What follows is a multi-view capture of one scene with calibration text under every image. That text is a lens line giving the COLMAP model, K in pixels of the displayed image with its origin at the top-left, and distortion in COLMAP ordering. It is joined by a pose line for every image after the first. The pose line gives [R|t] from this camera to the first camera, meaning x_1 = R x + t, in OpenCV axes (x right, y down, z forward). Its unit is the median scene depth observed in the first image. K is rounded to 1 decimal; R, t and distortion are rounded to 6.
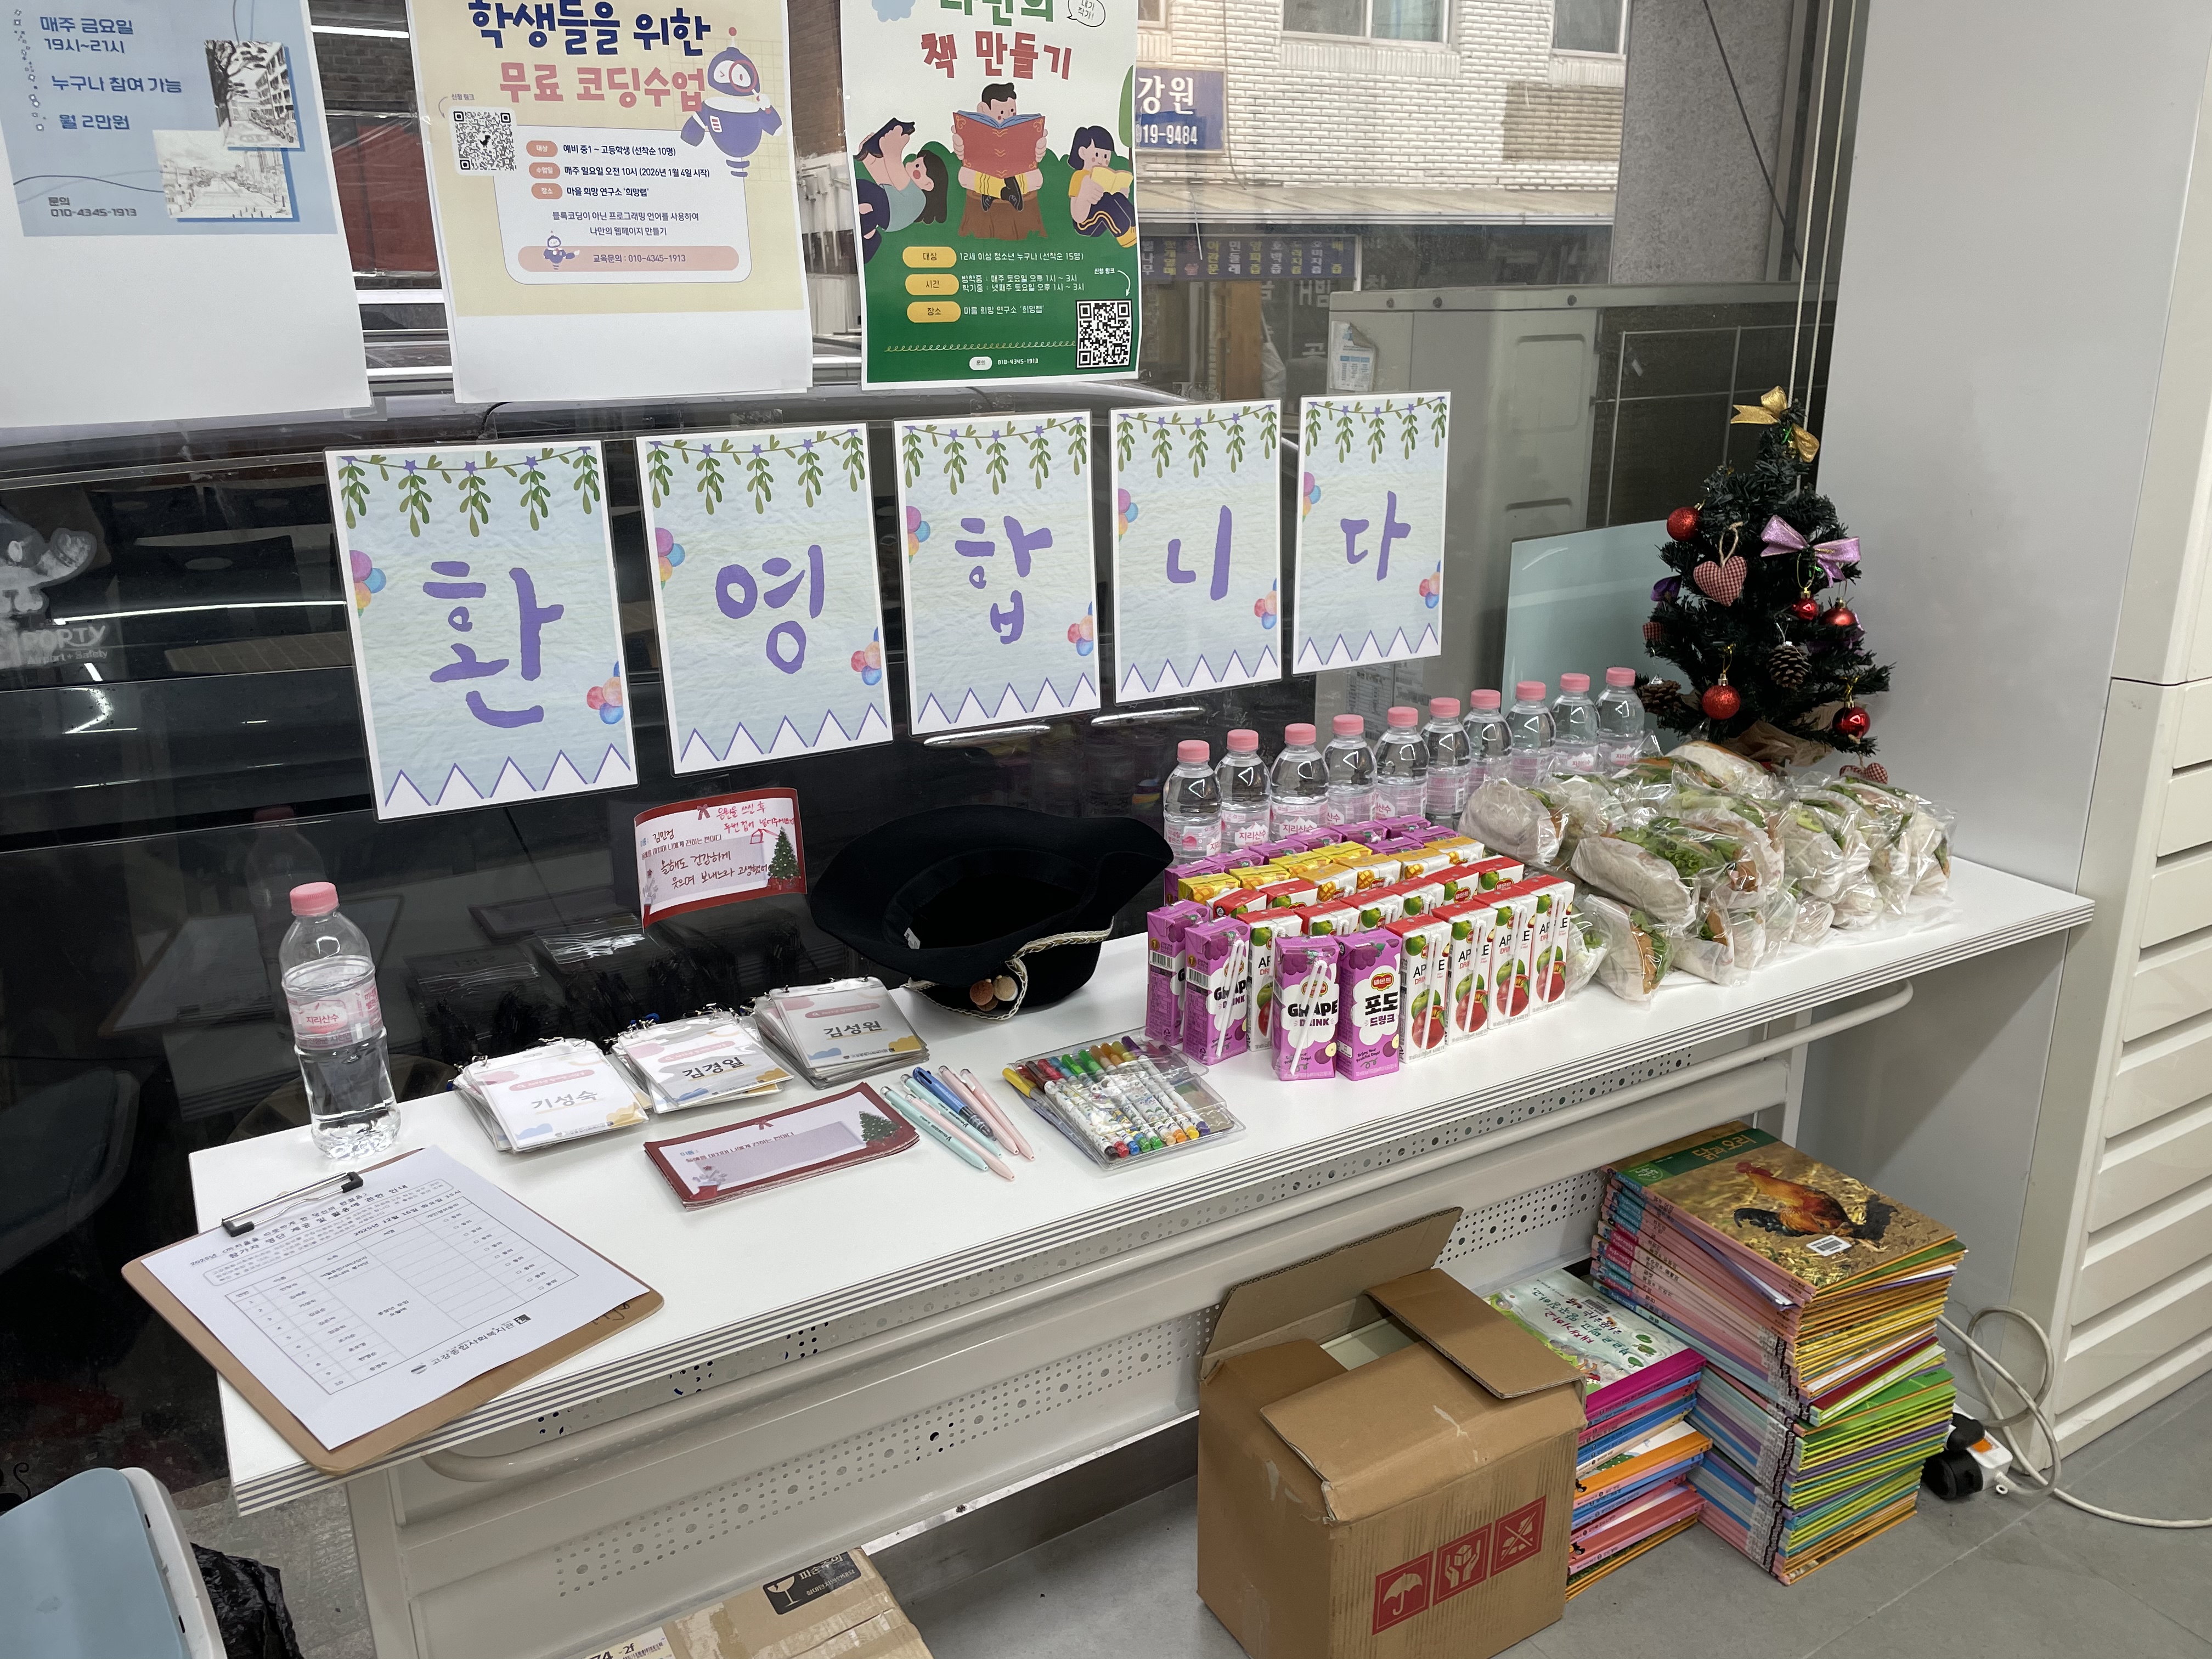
lens RADIAL K [[1666.5, 0, 1101.5], [0, 1666.5, 838.8], [0, 0, 1]] dist [0.063929, -0.071072]
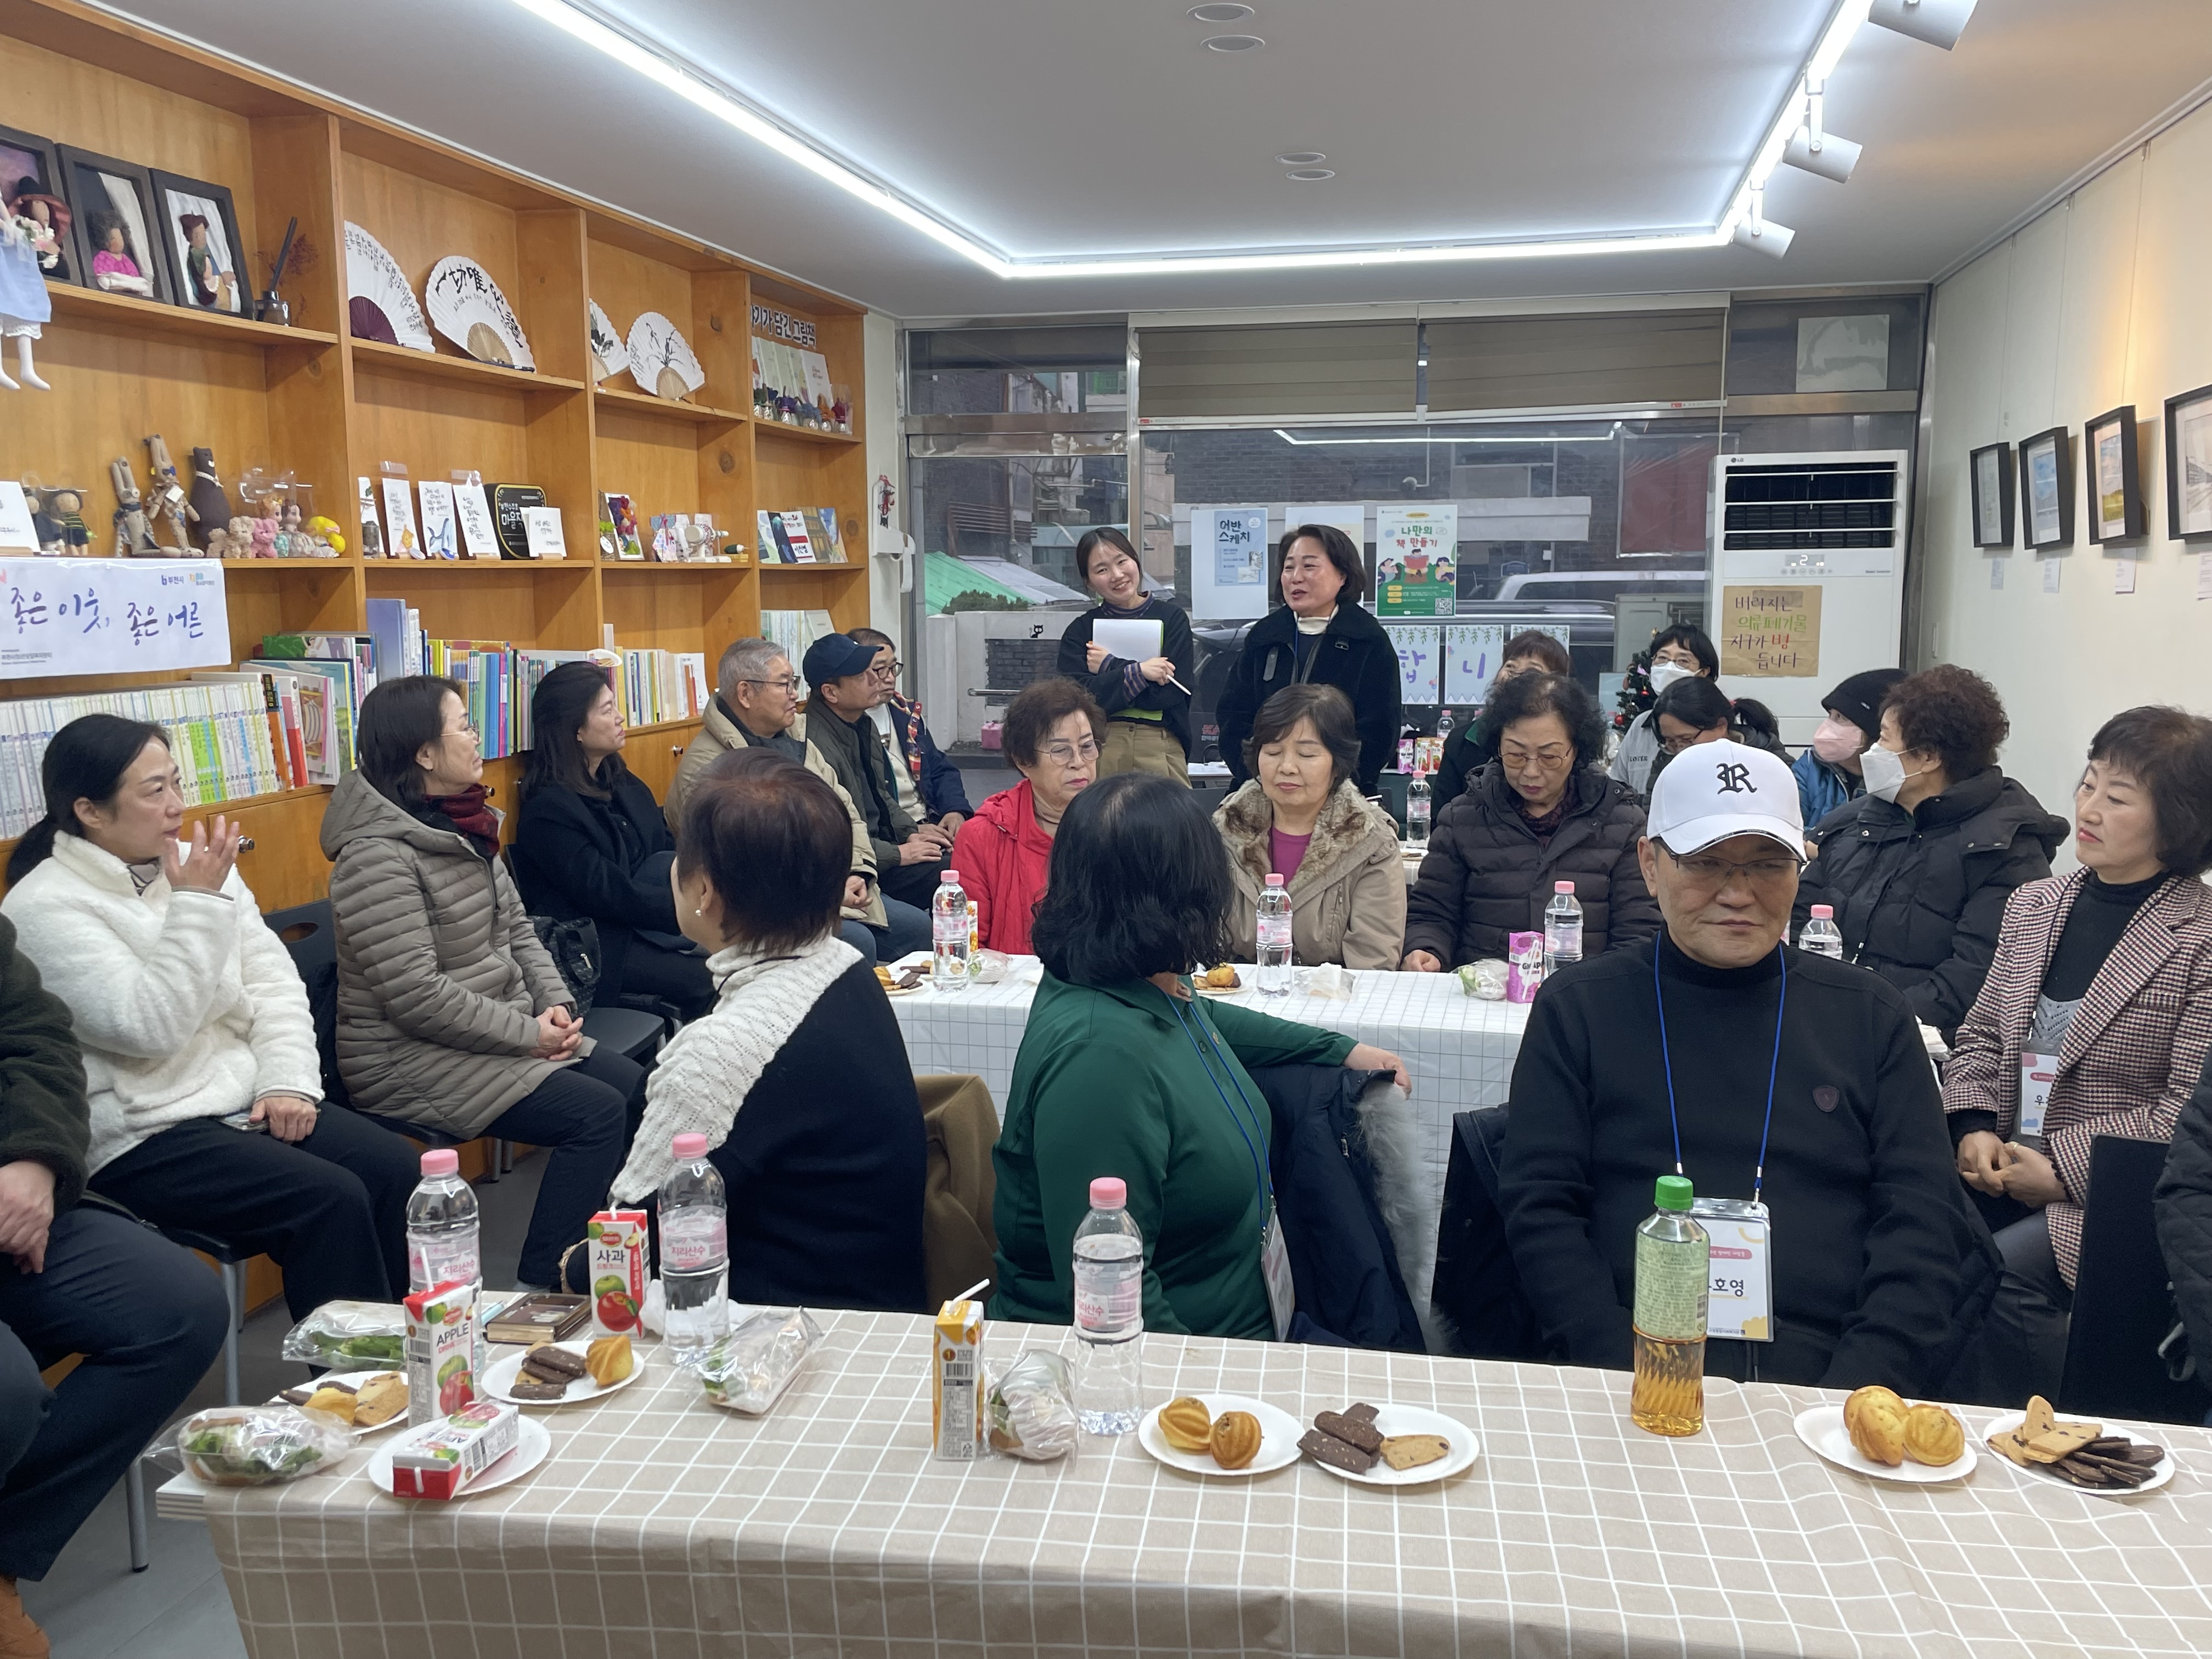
lens RADIAL K [[1895.0, 0, 1117.6], [0, 1895.0, 827.9], [0, 0, 1]] dist [0.067282, -0.041175]
pose [[0.735241, 0.100344, -0.670337, 2.581890], [-0.213109, 0.973050, -0.088085, 0.789641], [0.643432, 0.207619, 0.736810, -2.772362]]
